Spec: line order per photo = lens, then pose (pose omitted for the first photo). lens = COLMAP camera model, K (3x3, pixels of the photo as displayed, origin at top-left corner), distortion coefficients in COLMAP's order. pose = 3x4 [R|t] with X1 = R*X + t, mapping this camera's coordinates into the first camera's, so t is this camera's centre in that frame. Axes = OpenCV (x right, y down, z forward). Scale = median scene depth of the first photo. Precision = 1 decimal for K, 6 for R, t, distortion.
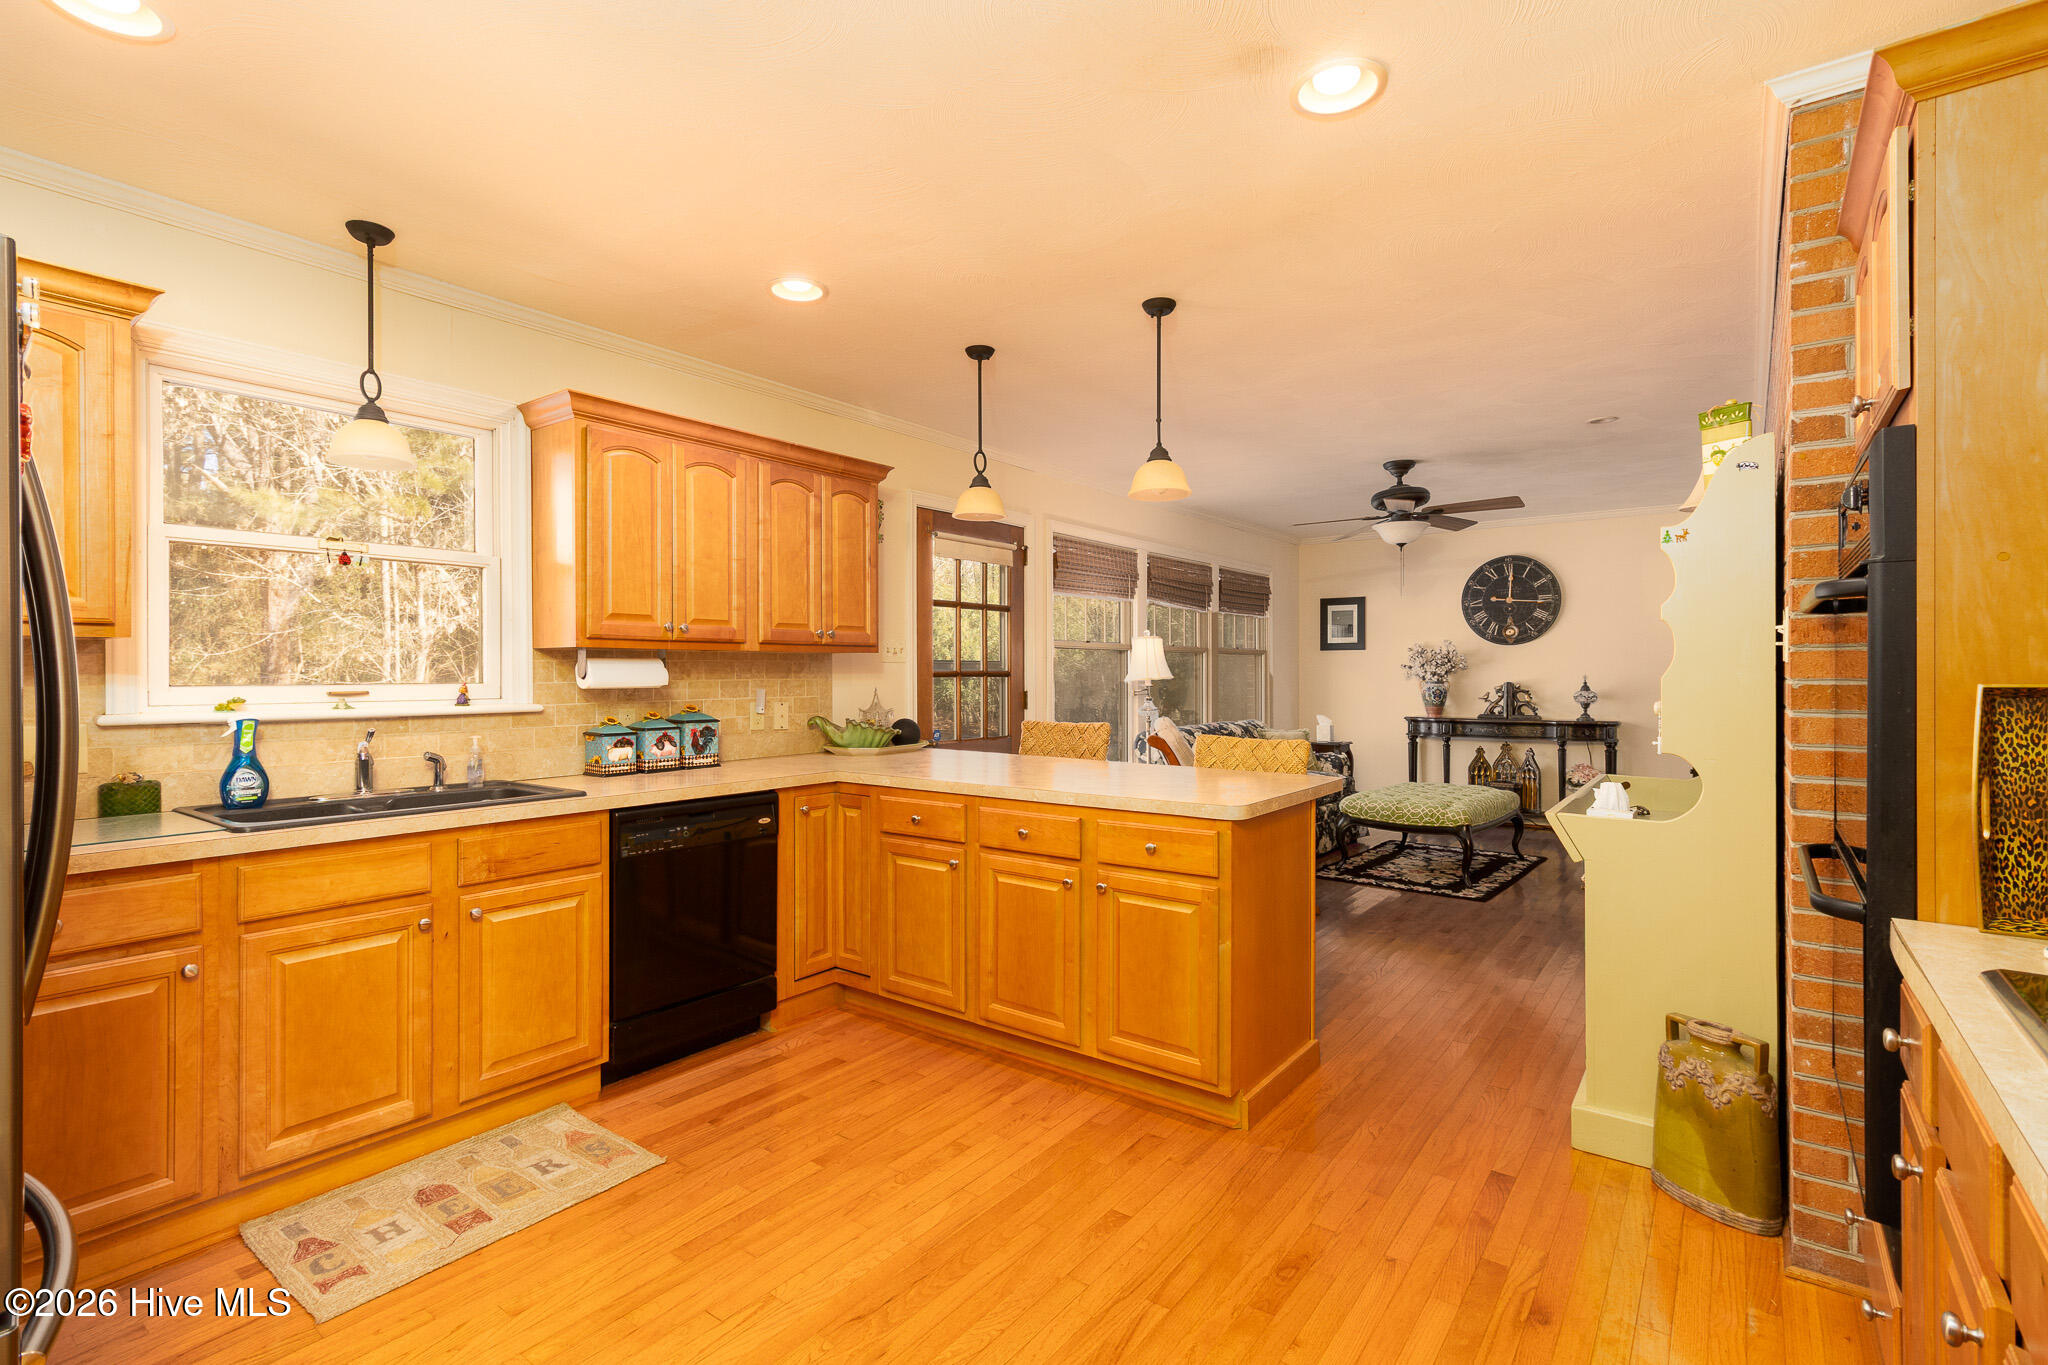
lens RADIAL K [[967.1, 0, 1017.3], [0, 967.1, 673.2], [0, 0, 1]] dist [0.006409, 0.000741]
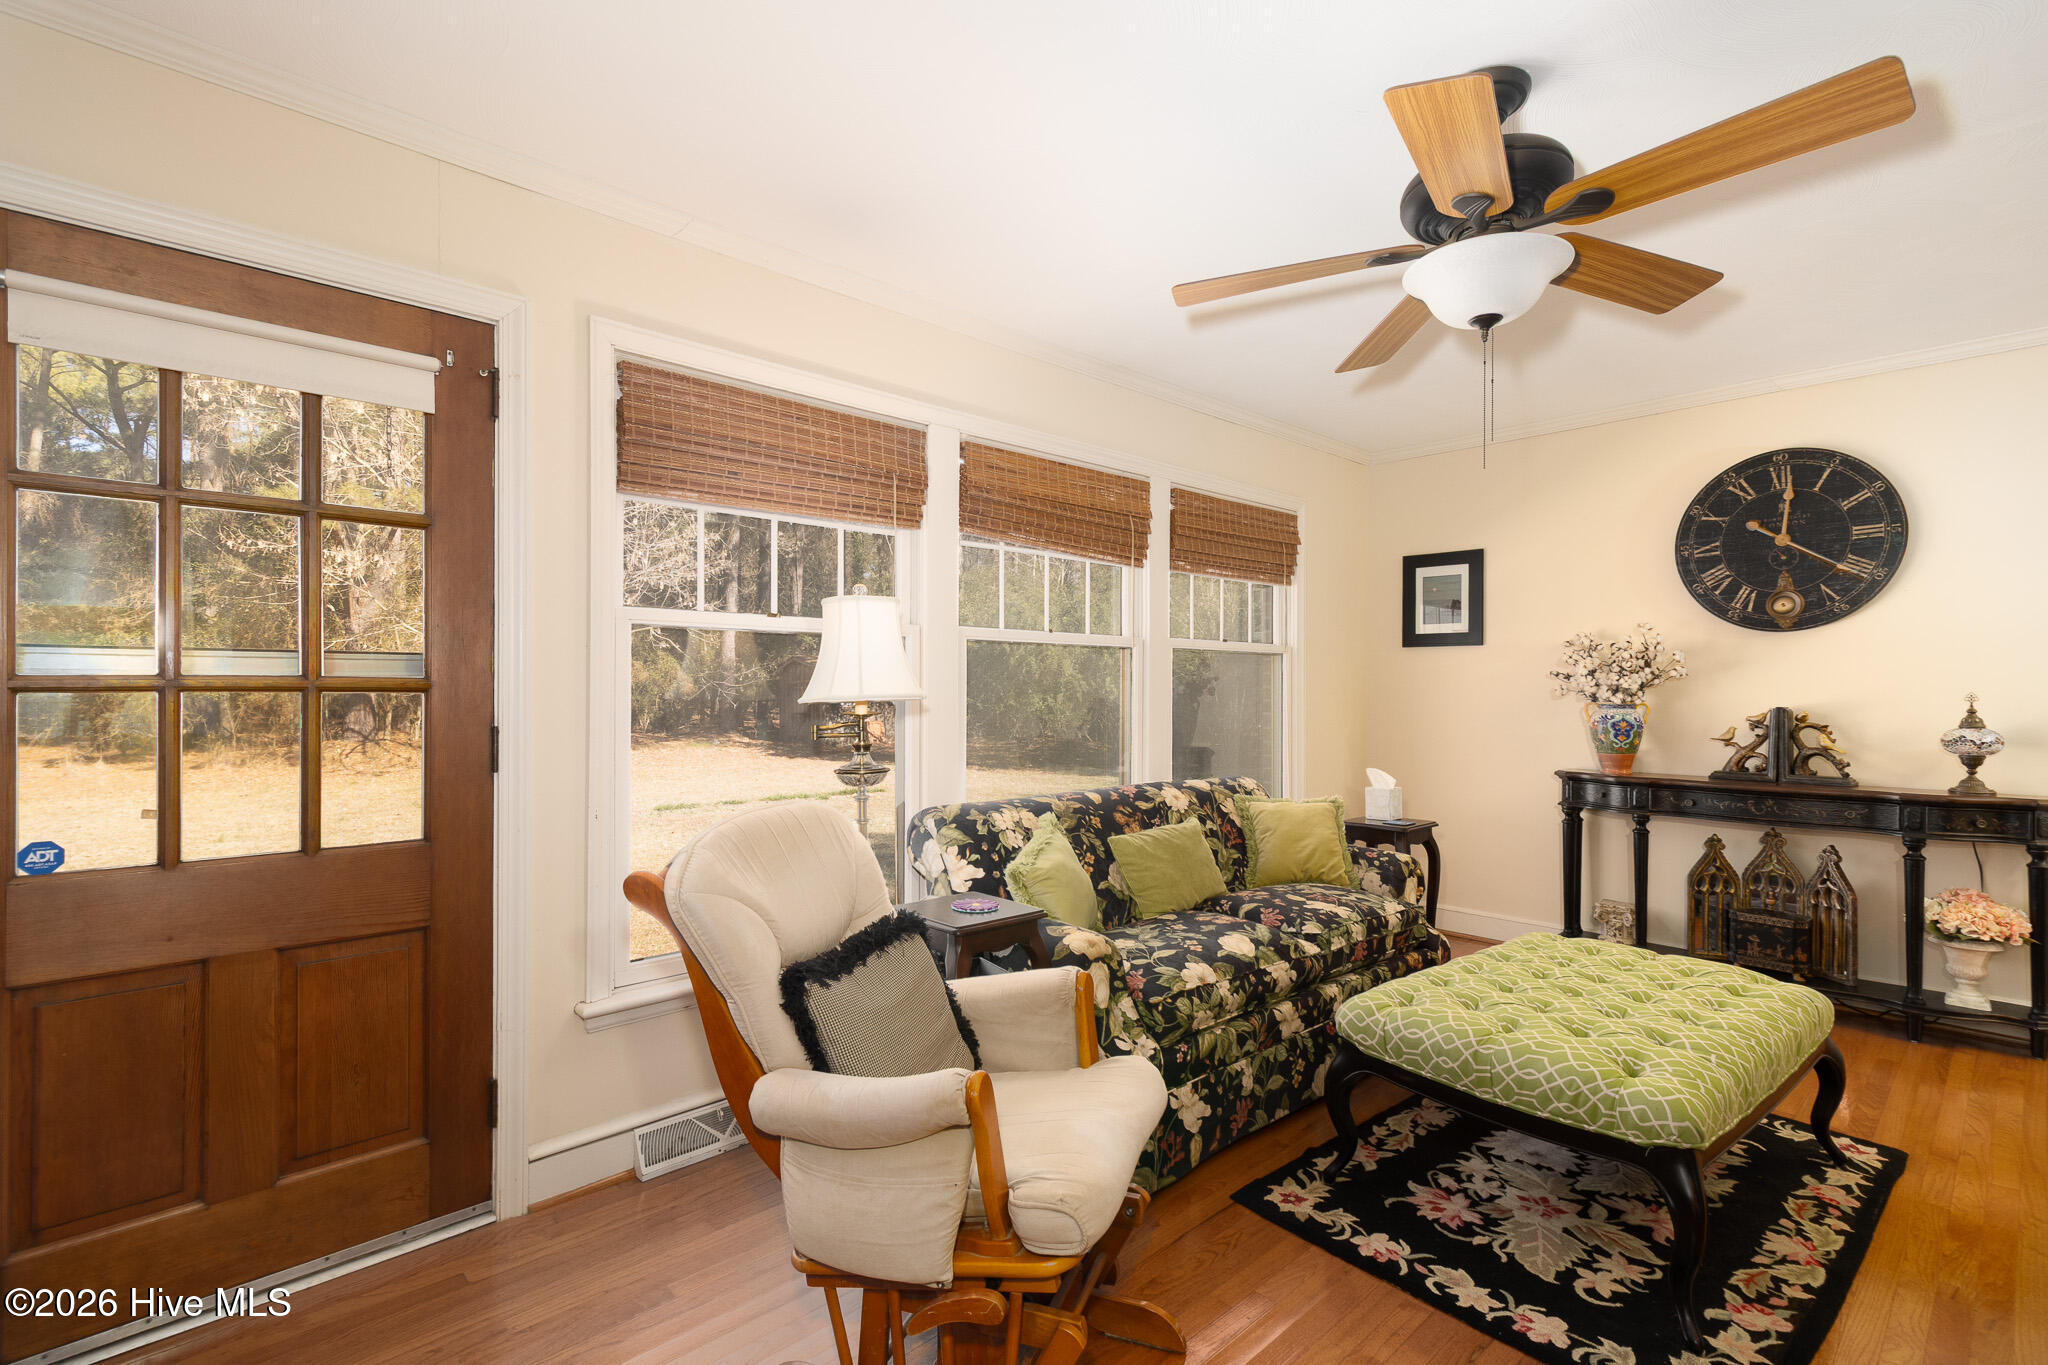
lens RADIAL K [[957.5, 0, 1024.5], [0, 957.5, 687.7], [0, 0, 1]] dist [0.003003, -0.000222]
pose [[0.986101, 0.005188, -0.166064, 0.211668], [-0.004874, 0.999985, 0.002298, 0.000142], [0.166074, -0.001457, 0.986112, 0.459391]]
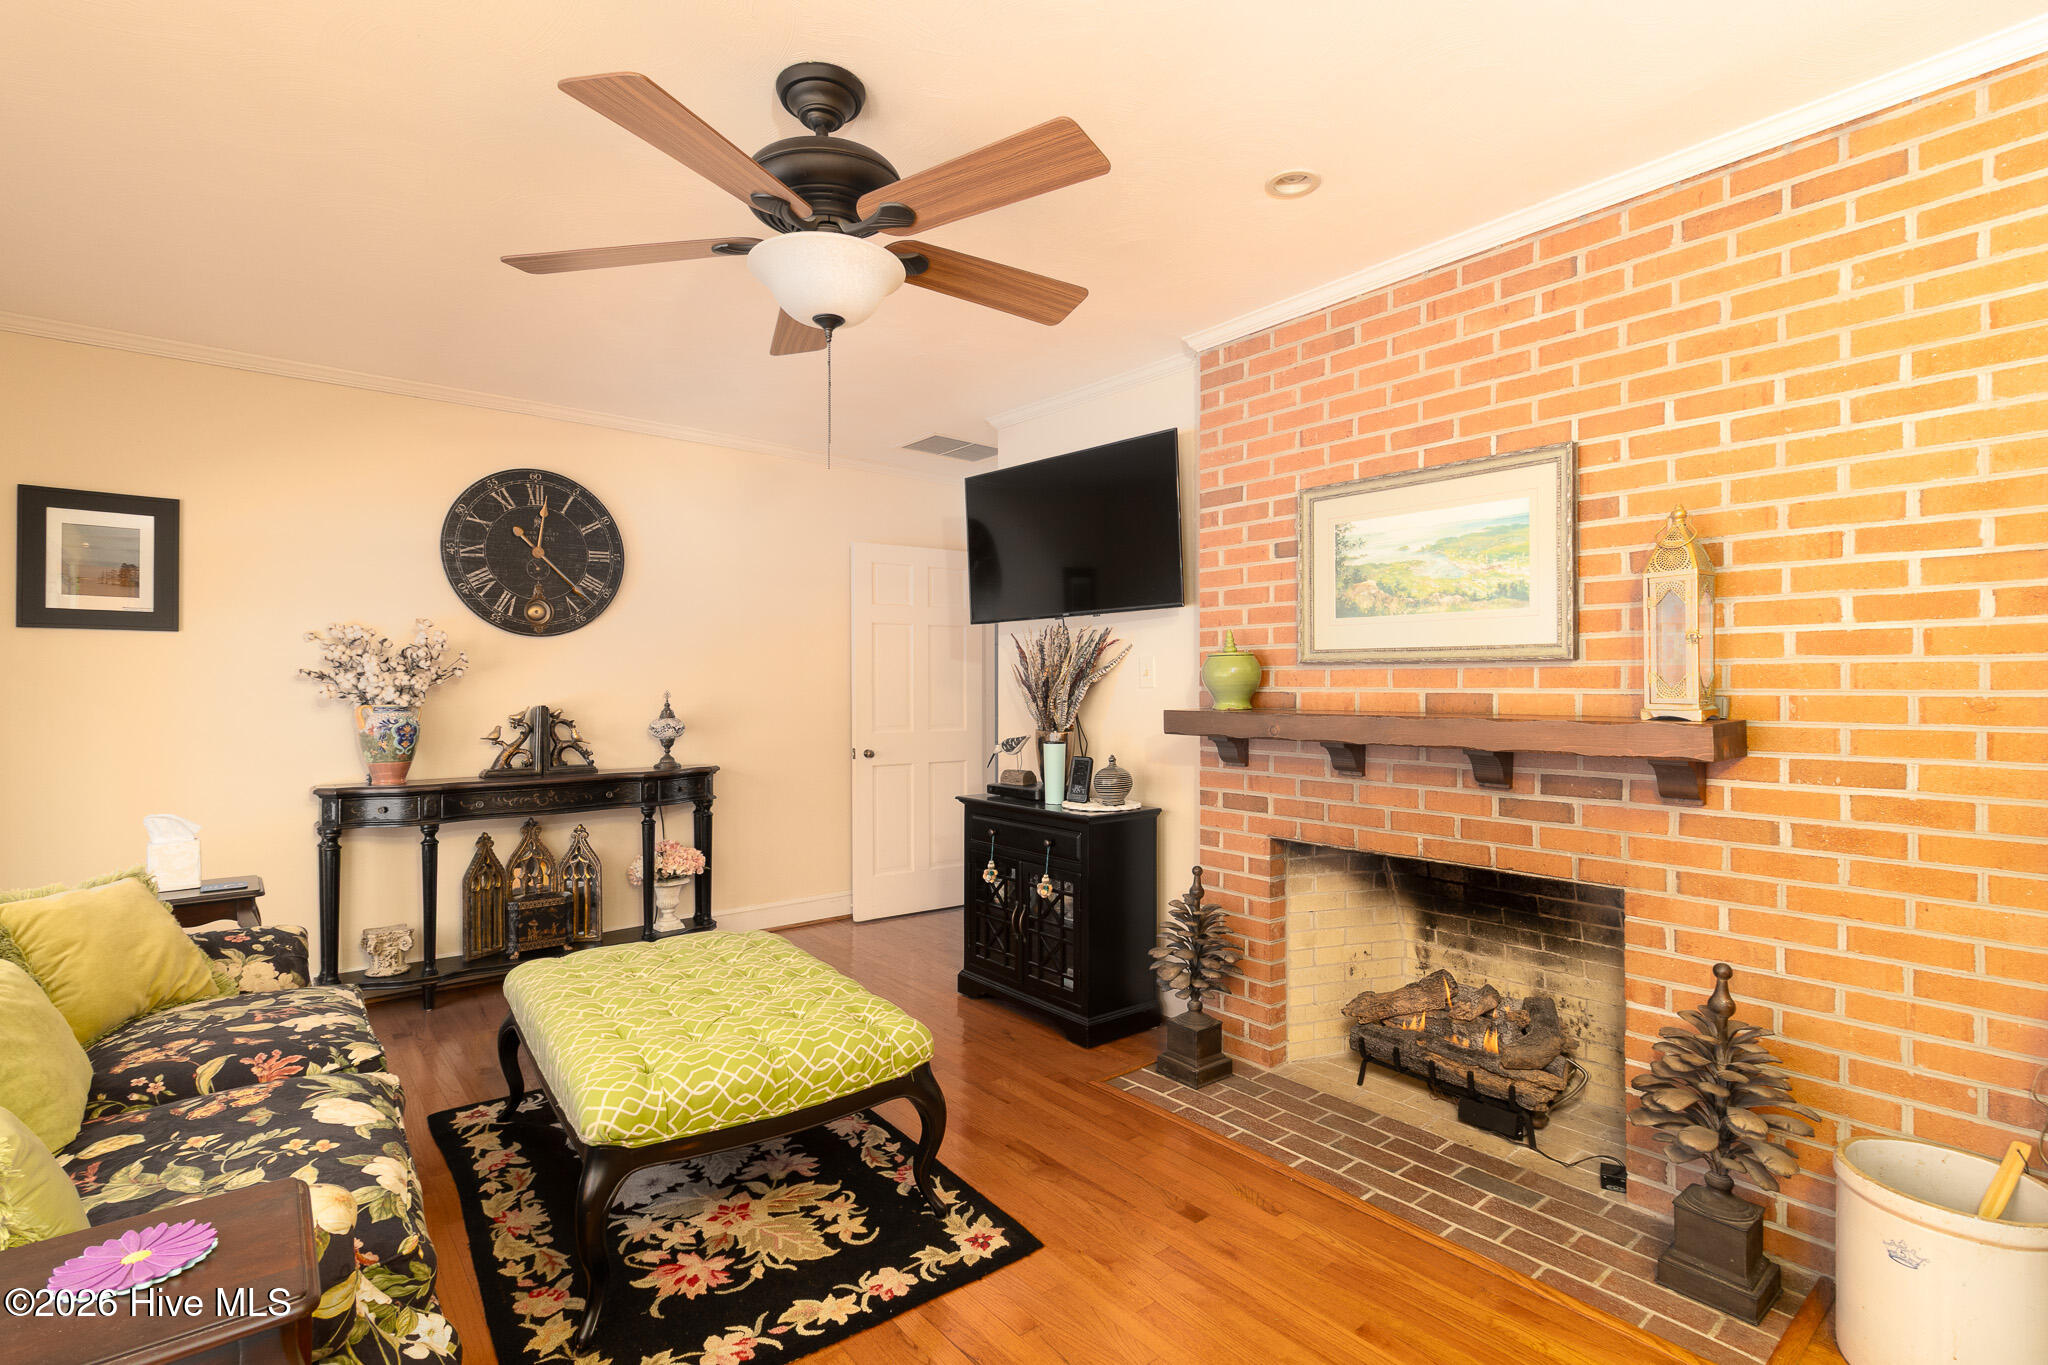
lens RADIAL K [[951.0, 0, 1022.4], [0, 951.0, 679.5], [0, 0, 1]] dist [0.000645, 0.000269]
pose [[0.227649, 0.009712, 0.973695, 0.058215], [0.001219, 0.999947, -0.010259, 0.000433], [-0.973742, 0.003522, 0.227625, 0.623165]]
